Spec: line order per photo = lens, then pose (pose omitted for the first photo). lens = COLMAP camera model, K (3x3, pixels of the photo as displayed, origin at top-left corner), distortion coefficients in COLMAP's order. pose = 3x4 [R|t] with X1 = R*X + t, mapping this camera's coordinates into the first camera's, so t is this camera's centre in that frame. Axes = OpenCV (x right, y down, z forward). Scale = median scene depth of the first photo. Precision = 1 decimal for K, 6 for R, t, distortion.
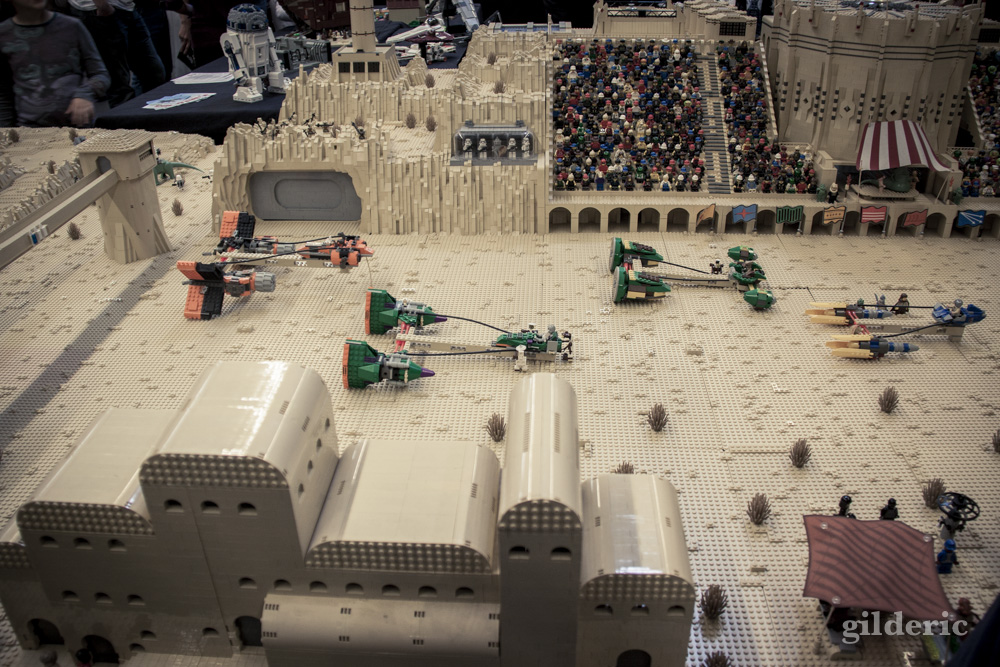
lens RADIAL K [[841.8, 0, 513.1], [0, 841.8, 330.0], [0, 0, 1]] dist [-0.195909, 0.158755]
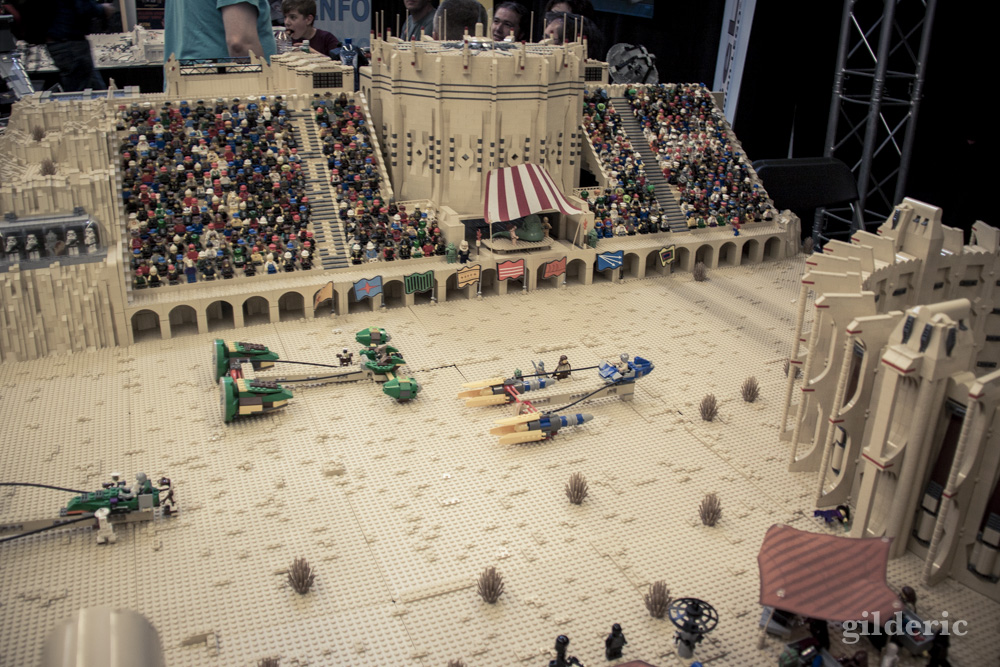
lens RADIAL K [[870.1, 0, 501.3], [0, 870.1, 315.0], [0, 0, 1]] dist [-0.189949, 0.157203]
pose [[0.905088, -0.127565, 0.405640, 0.036743], [0.169676, 0.983050, -0.069442, -0.027388], [-0.389906, 0.131678, 0.911391, 0.131687]]
